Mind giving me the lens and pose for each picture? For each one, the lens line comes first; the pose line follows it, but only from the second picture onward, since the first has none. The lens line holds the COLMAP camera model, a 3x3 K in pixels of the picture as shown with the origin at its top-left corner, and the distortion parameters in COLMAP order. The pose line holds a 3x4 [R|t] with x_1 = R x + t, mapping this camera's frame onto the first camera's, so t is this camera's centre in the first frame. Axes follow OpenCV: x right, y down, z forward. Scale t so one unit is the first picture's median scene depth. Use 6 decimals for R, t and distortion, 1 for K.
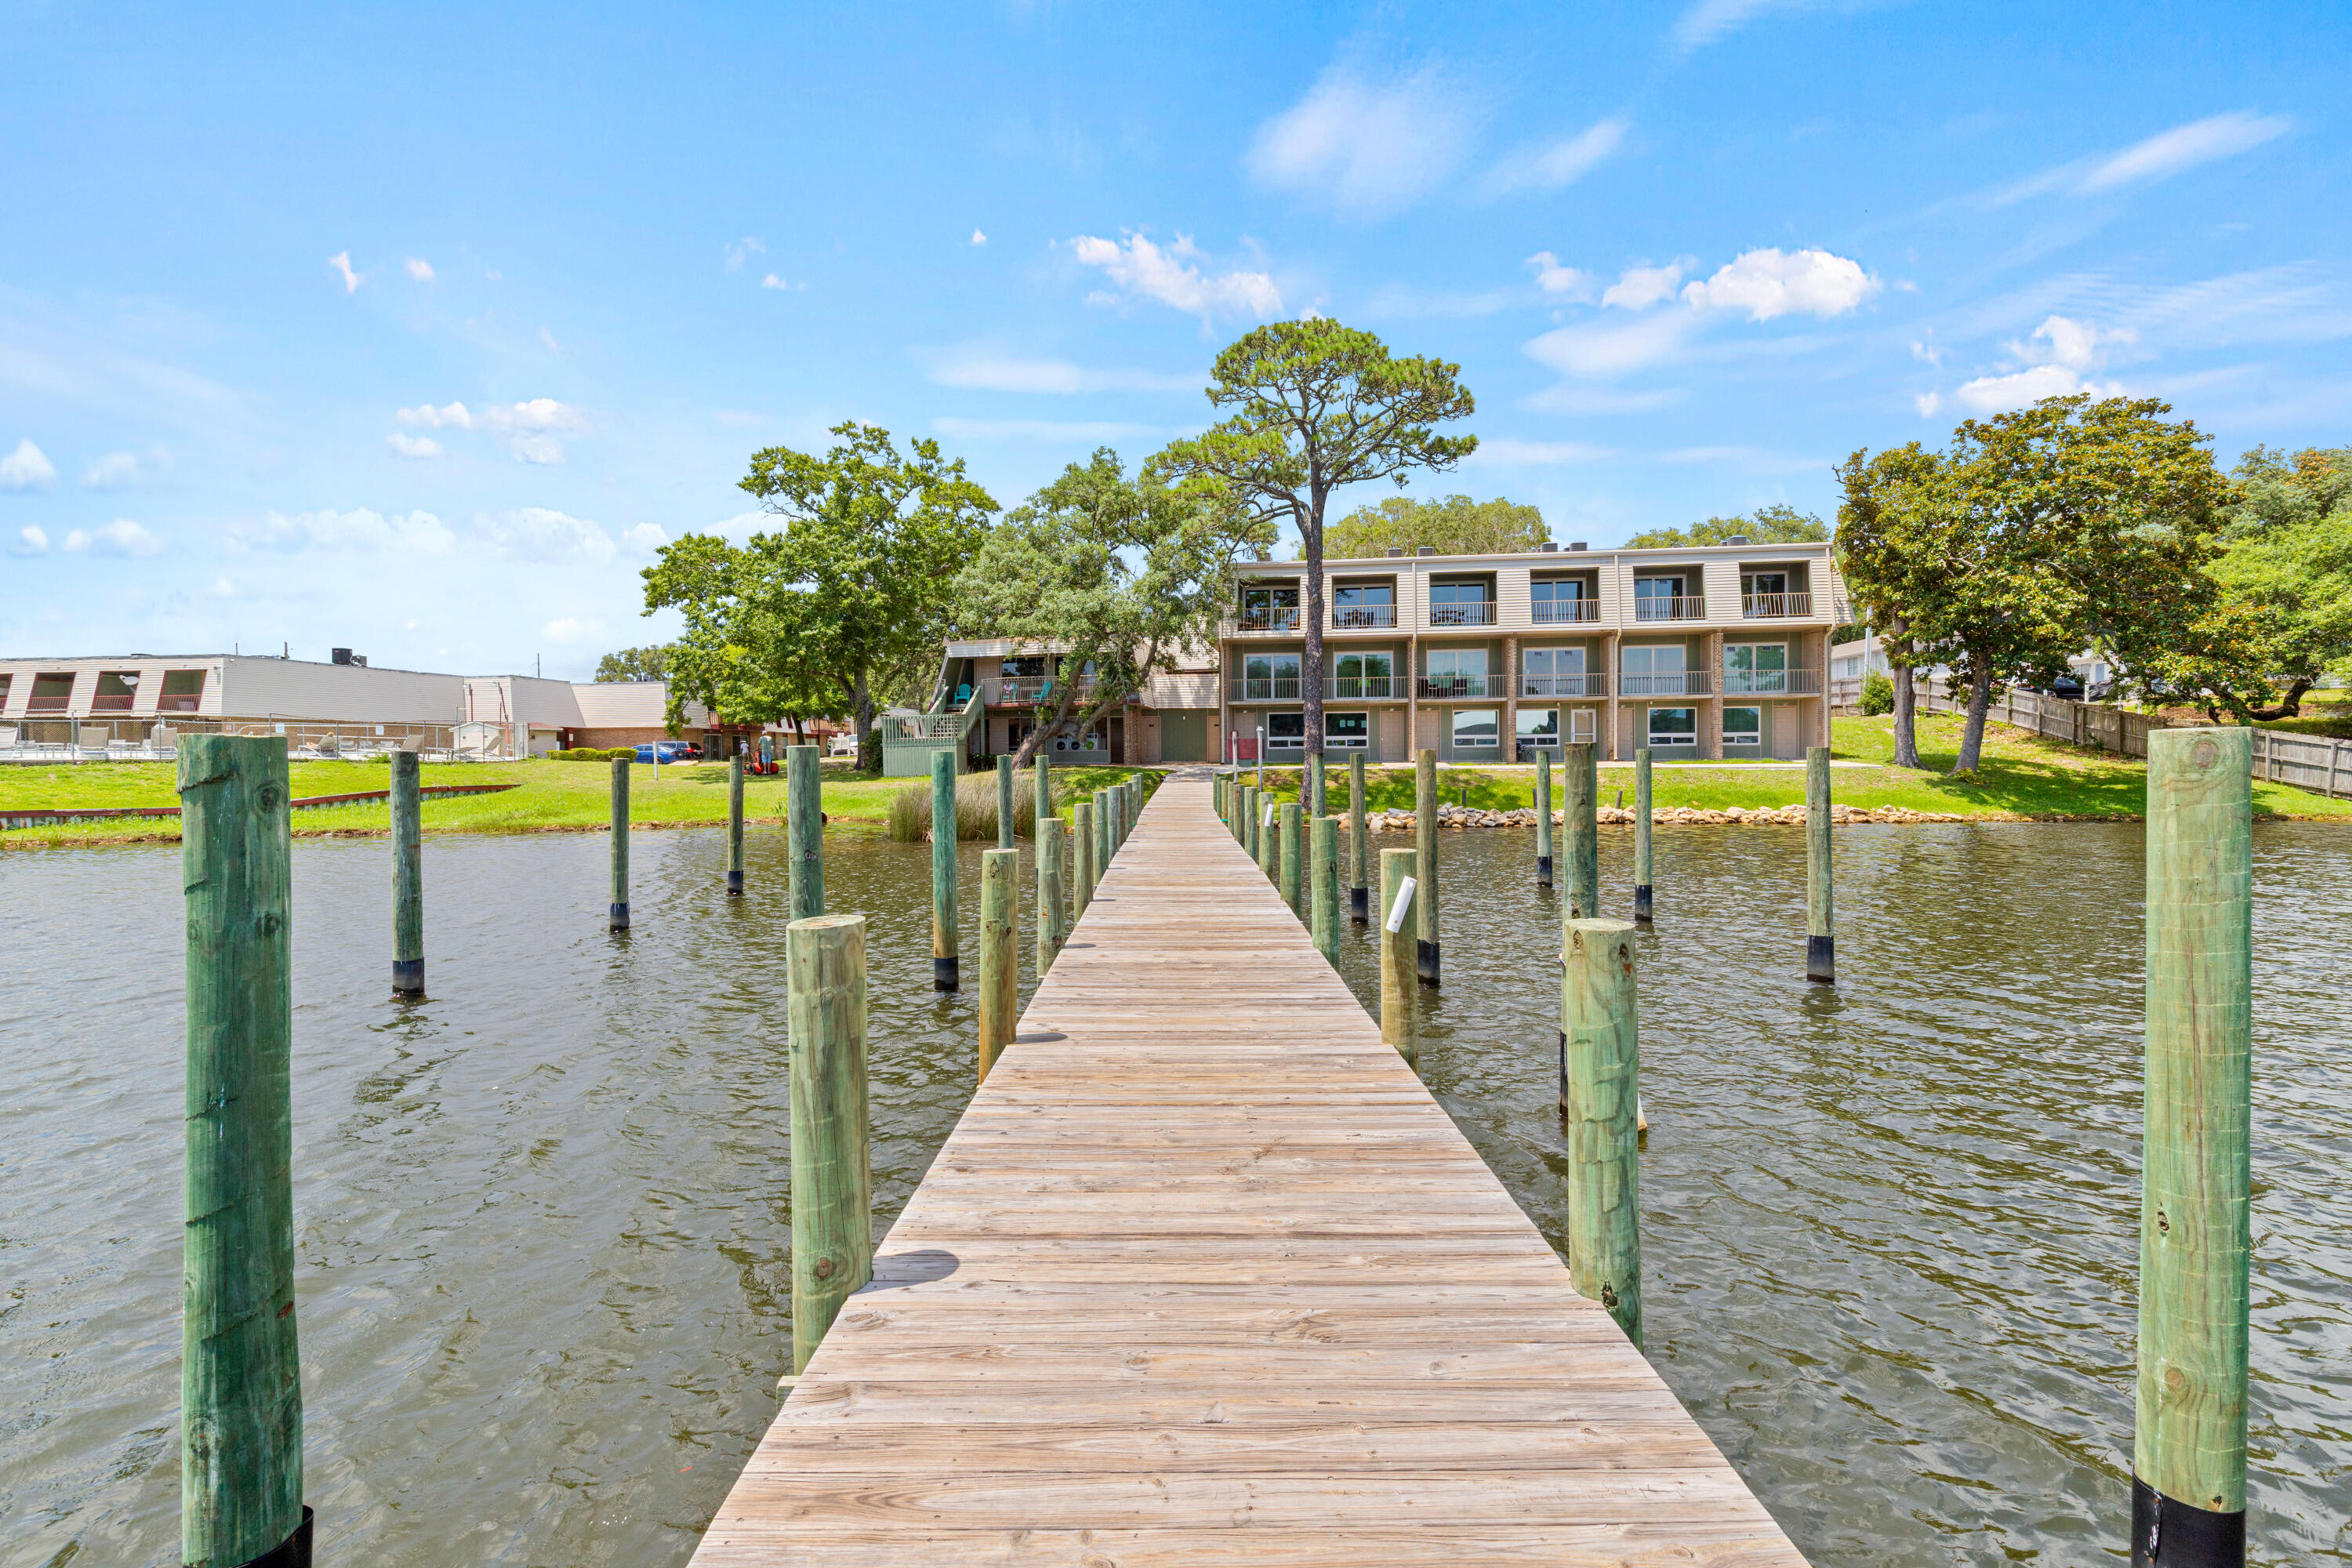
lens RADIAL K [[1073.2, 0, 1184.7], [0, 1073.2, 763.7], [0, 0, 1]] dist [0.007454, -0.001512]
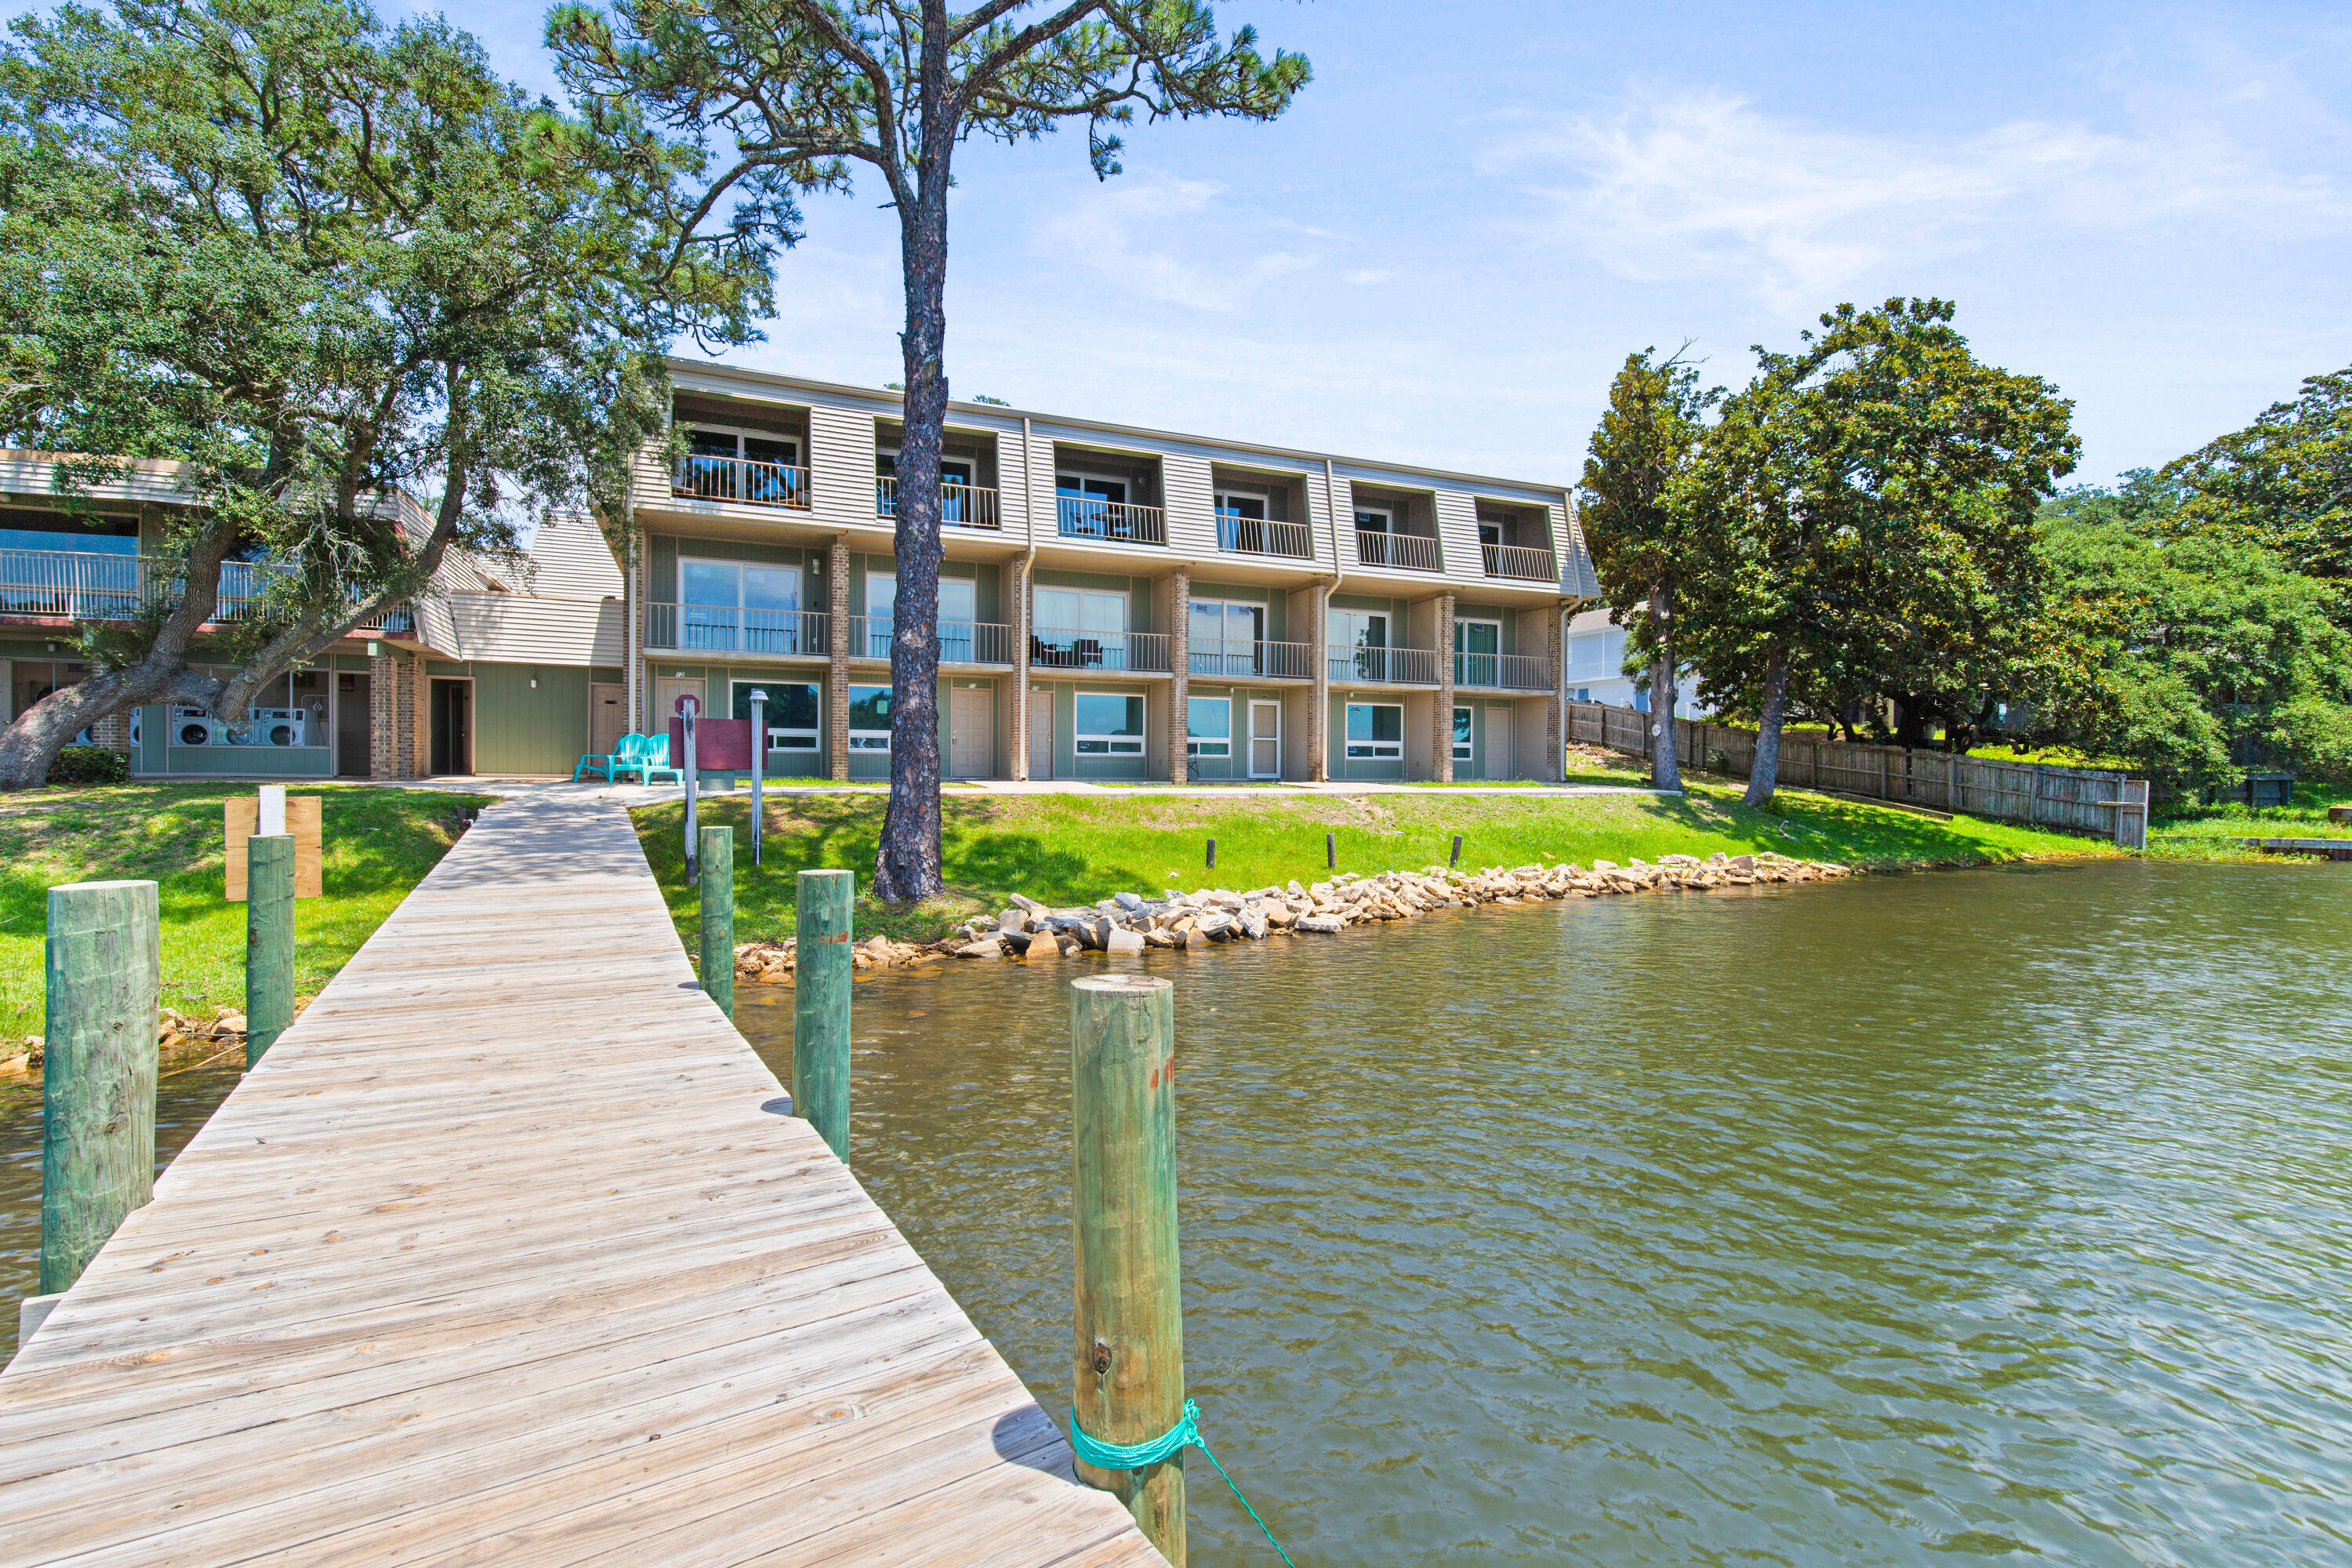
lens RADIAL K [[1073.2, 0, 1184.7], [0, 1073.2, 763.7], [0, 0, 1]] dist [0.007454, -0.001512]
pose [[0.847851, 0.014214, 0.530044, -0.007752], [-0.013752, 0.999894, -0.004817, -0.009037], [-0.530056, -0.003205, 0.847957, 0.482857]]
